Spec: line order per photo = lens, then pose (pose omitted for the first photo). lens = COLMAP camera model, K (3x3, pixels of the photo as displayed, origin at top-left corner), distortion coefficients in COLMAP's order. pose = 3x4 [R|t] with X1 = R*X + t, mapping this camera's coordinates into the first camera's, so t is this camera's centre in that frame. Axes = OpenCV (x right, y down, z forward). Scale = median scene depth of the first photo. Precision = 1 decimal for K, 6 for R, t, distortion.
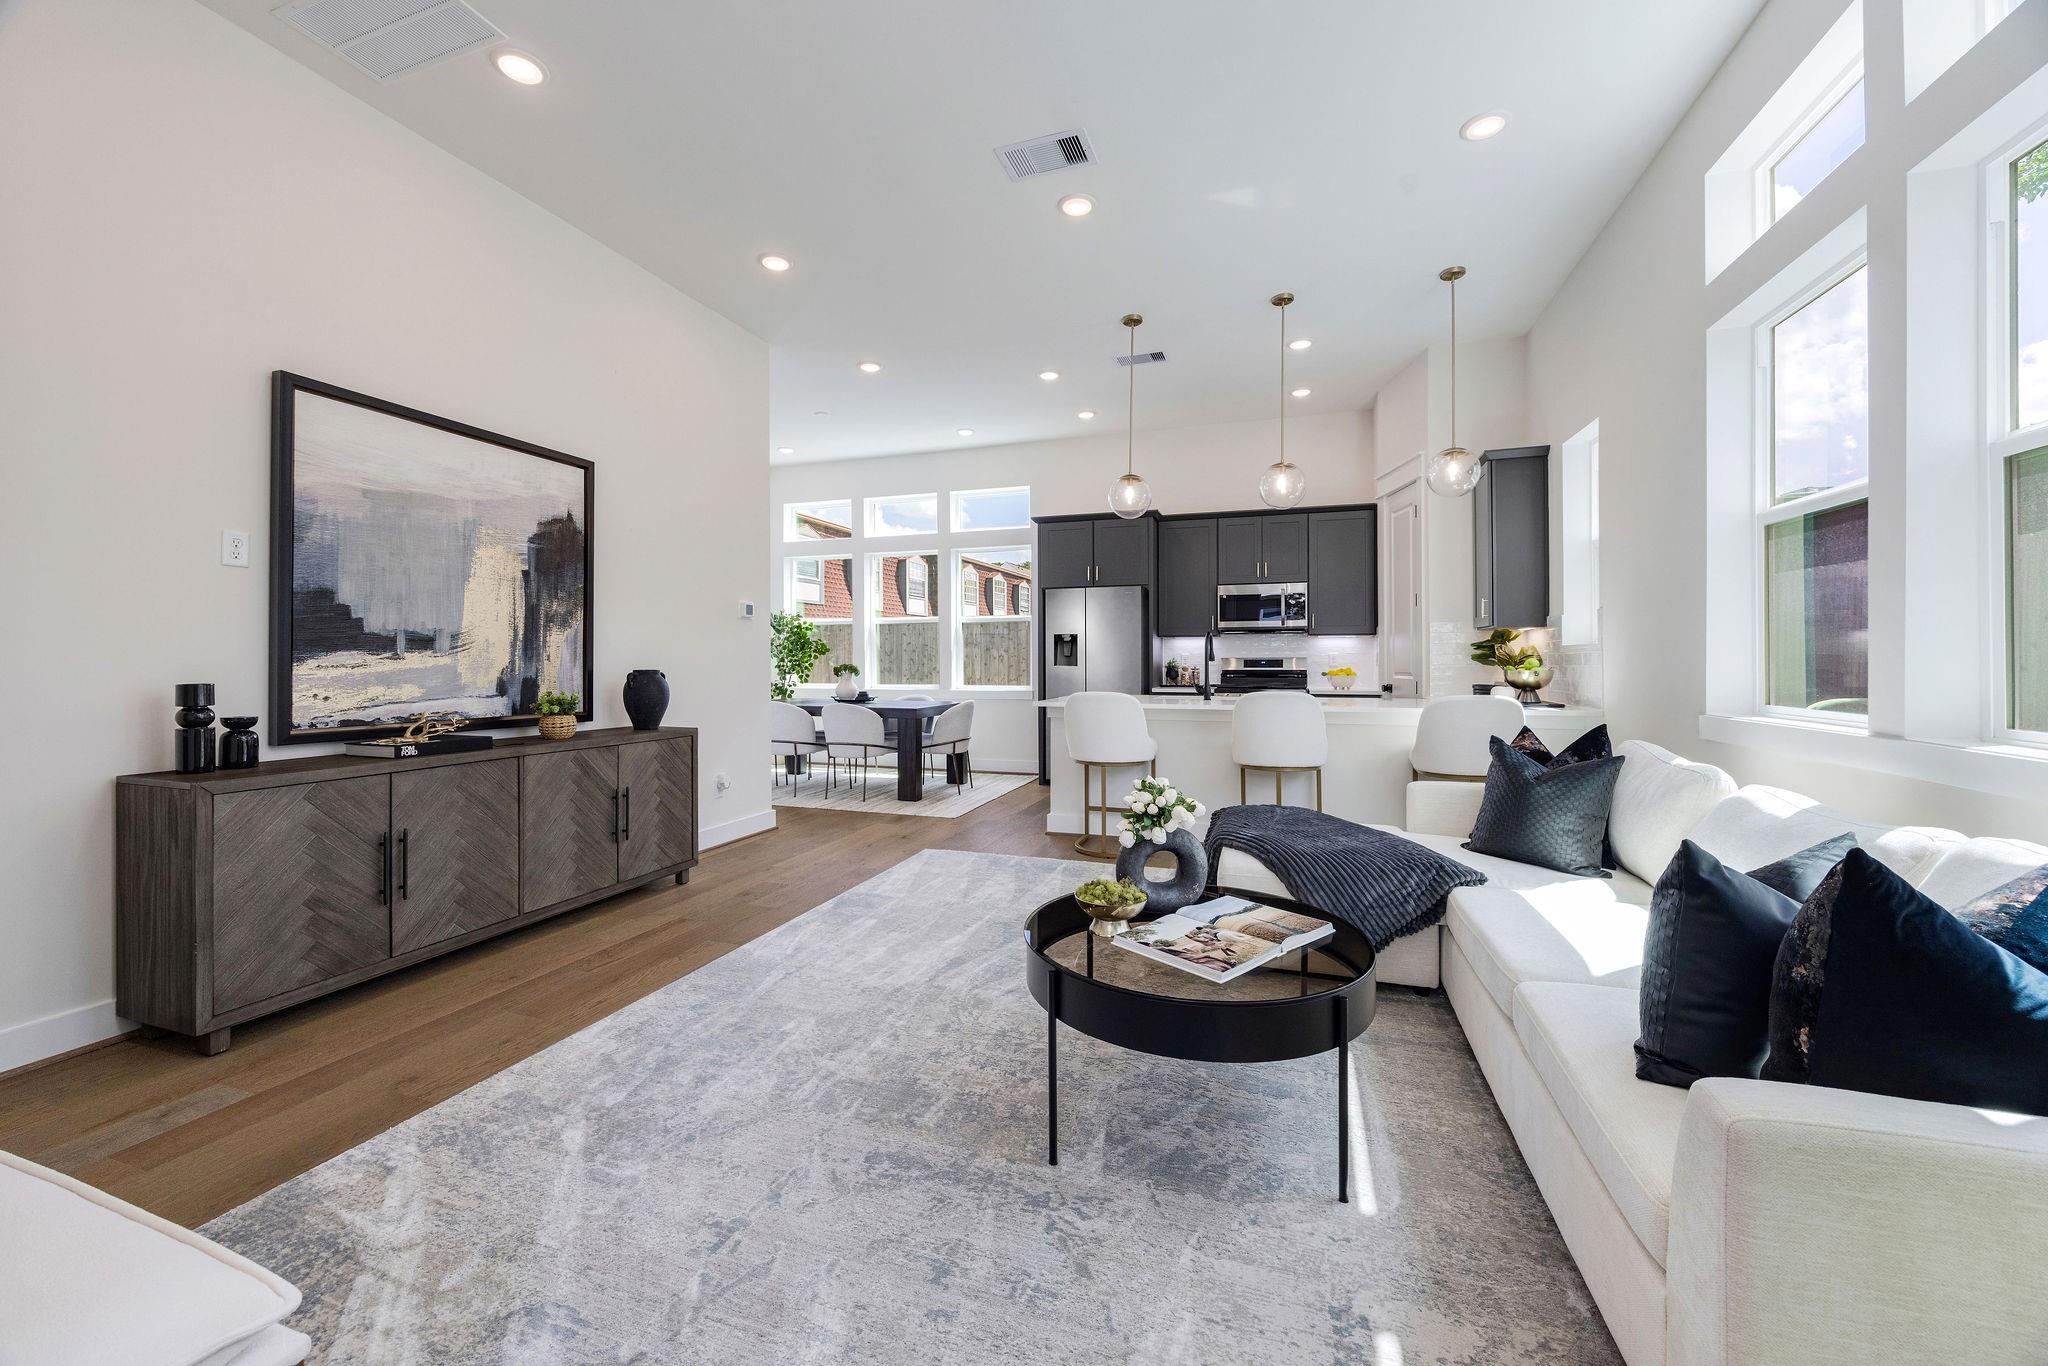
lens RADIAL K [[783.2, 0, 1023.1], [0, 783.2, 655.9], [0, 0, 1]] dist [-0.007242, 0.000275]
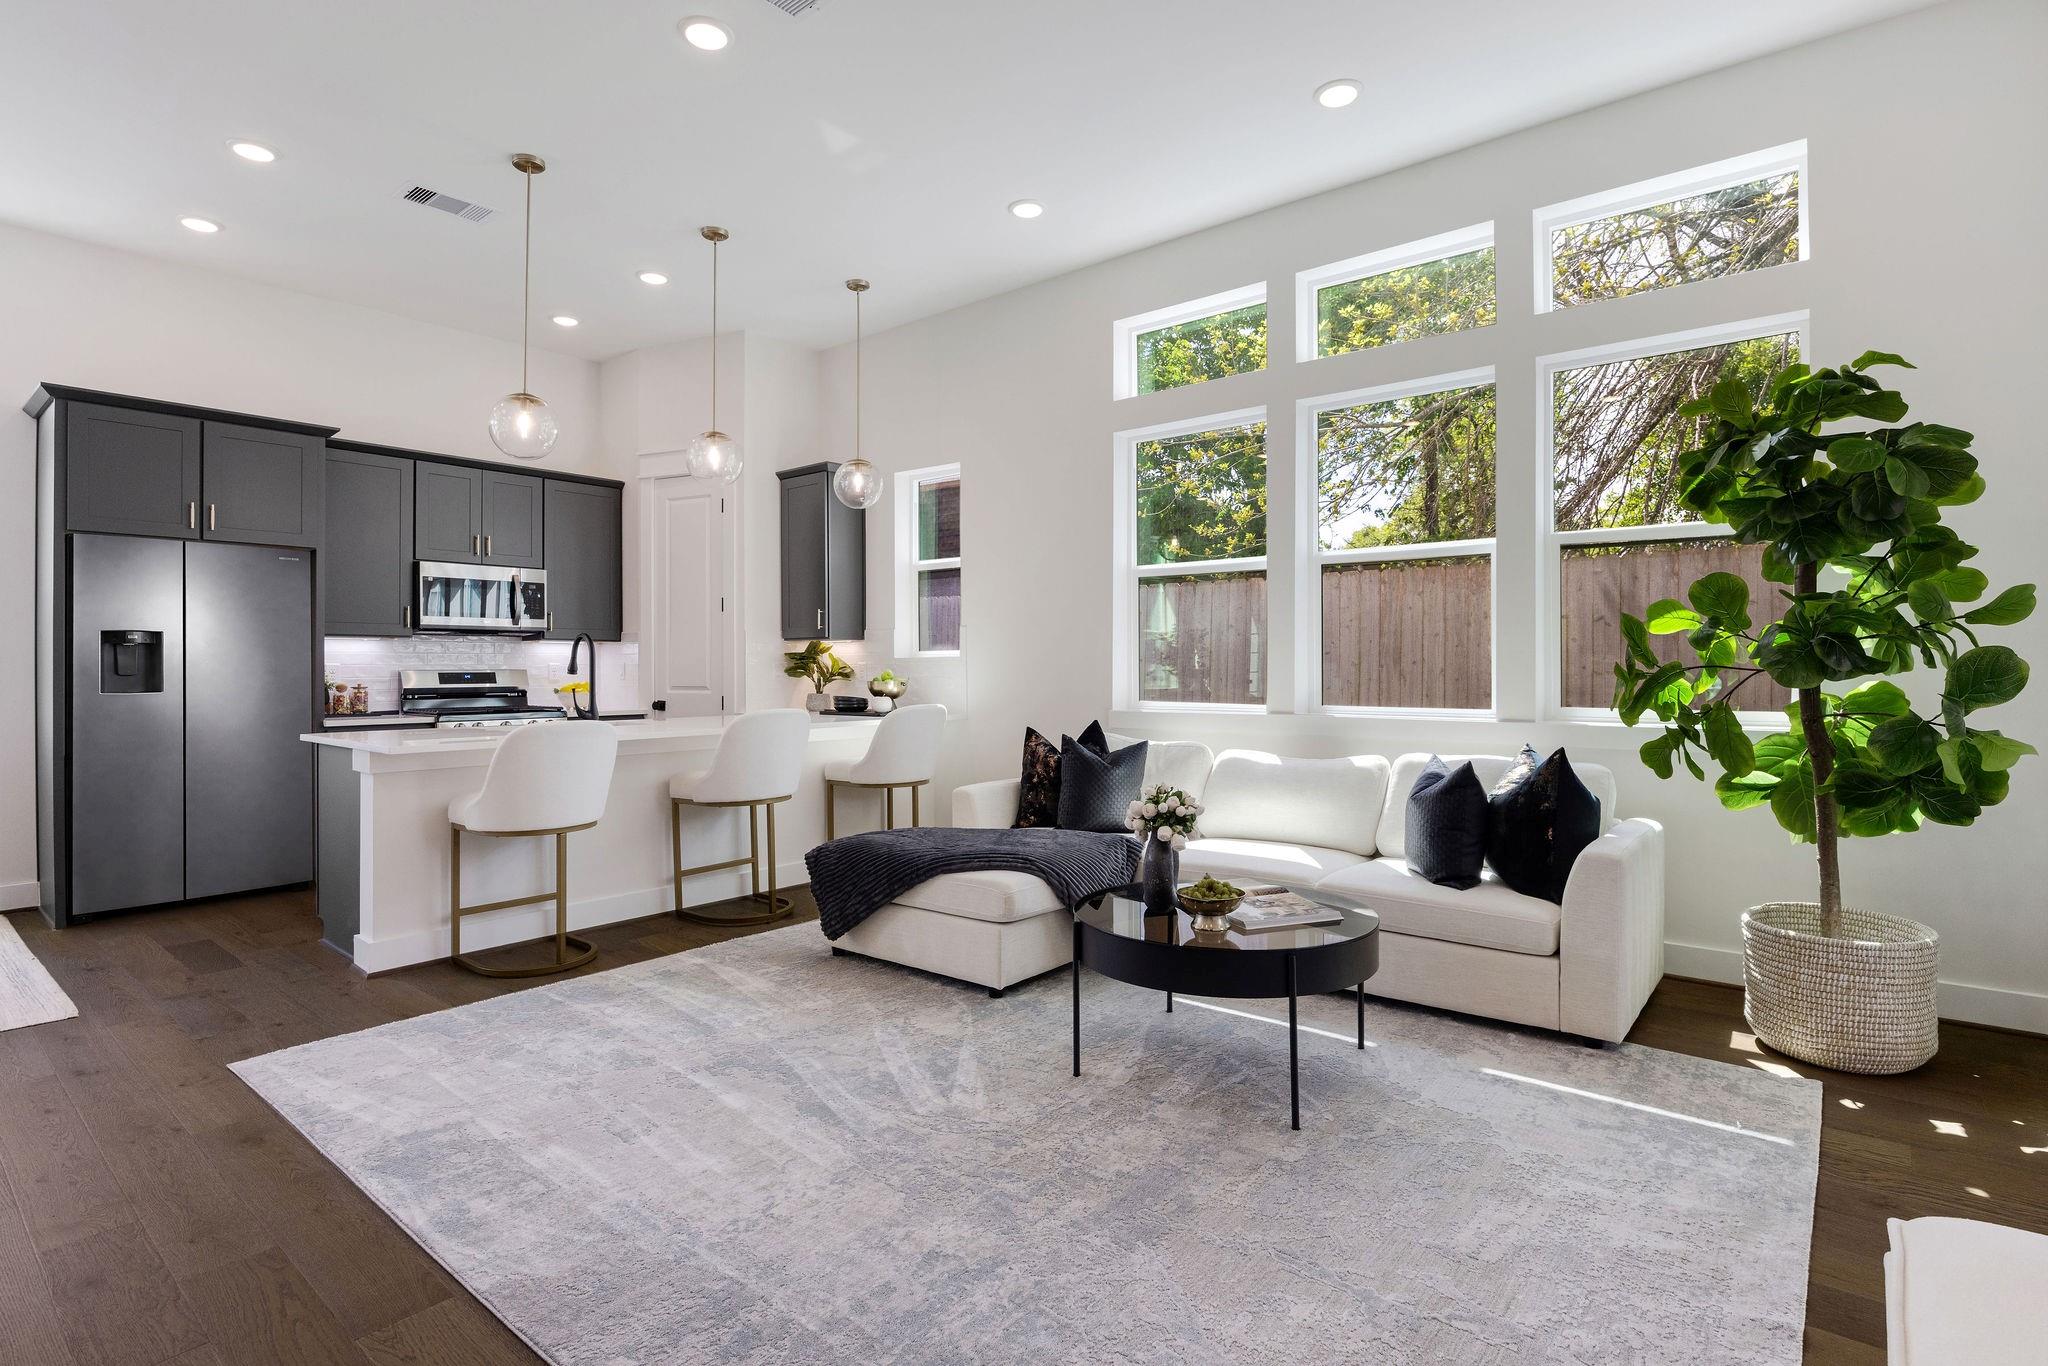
lens RADIAL K [[1004.4, 0, 1021.7], [0, 1004.4, 668.9], [0, 0, 1]] dist [-0.014604, 0.000497]
pose [[0.356339, -0.000583, 0.934356, -0.715737], [-0.000275, 1.000000, 0.000729, 0.001112], [-0.934357, -0.000517, 0.356339, 0.435624]]
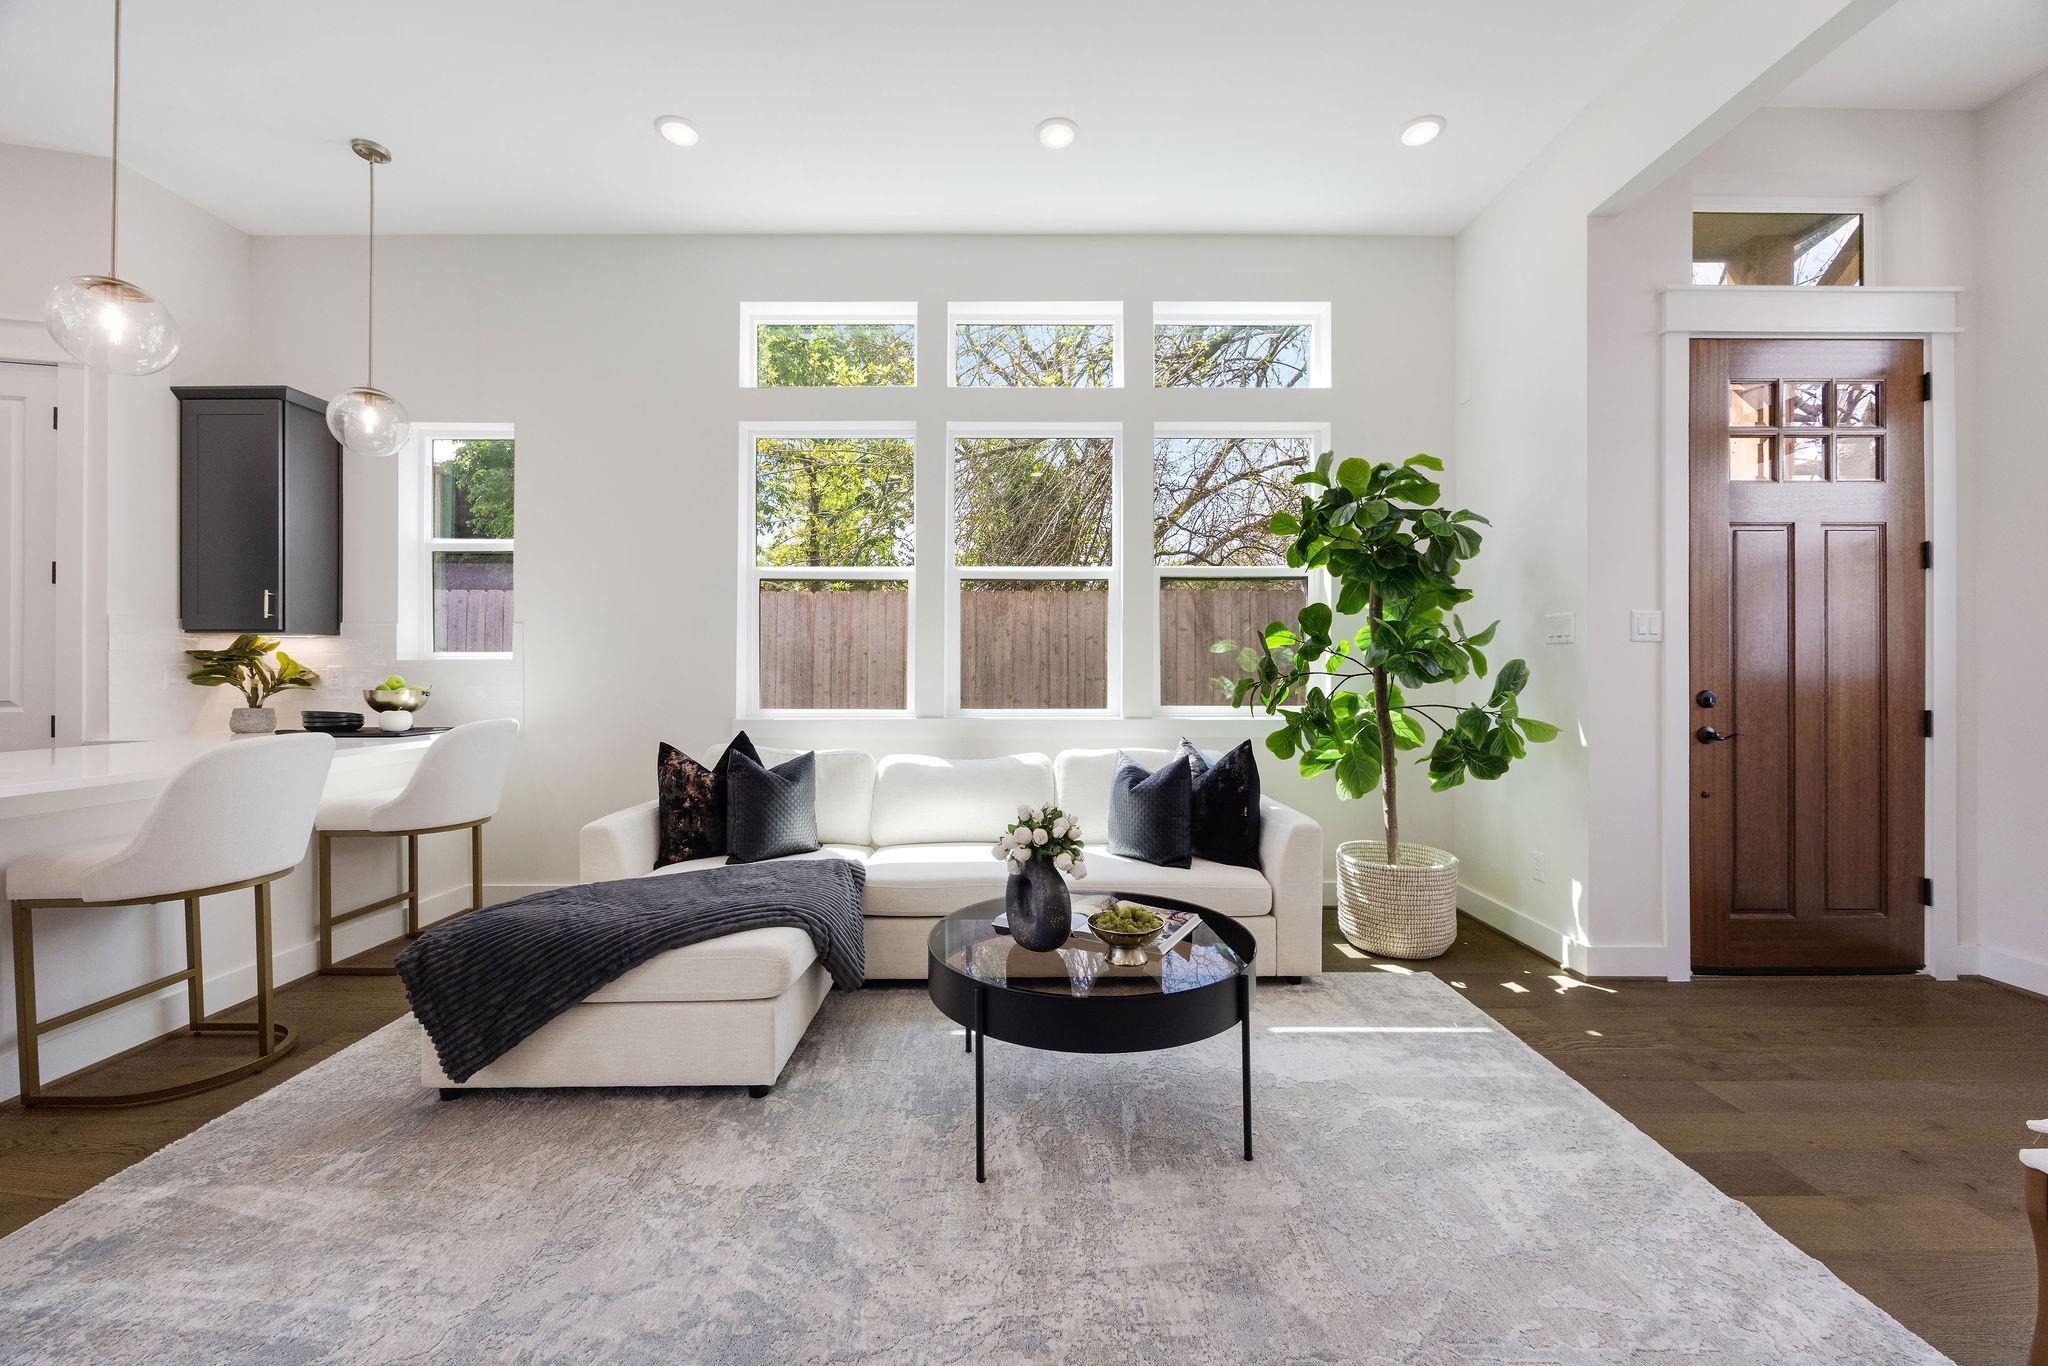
lens RADIAL K [[793.8, 0, 1027.7], [0, 793.8, 673.6], [0, 0, 1]] dist [-0.005982, -0.000141]
pose [[-0.325691, 0.003418, 0.945470, -0.437598], [-0.001503, 0.999990, -0.004132, 0.004699], [-0.945475, -0.002767, -0.325682, 0.822297]]
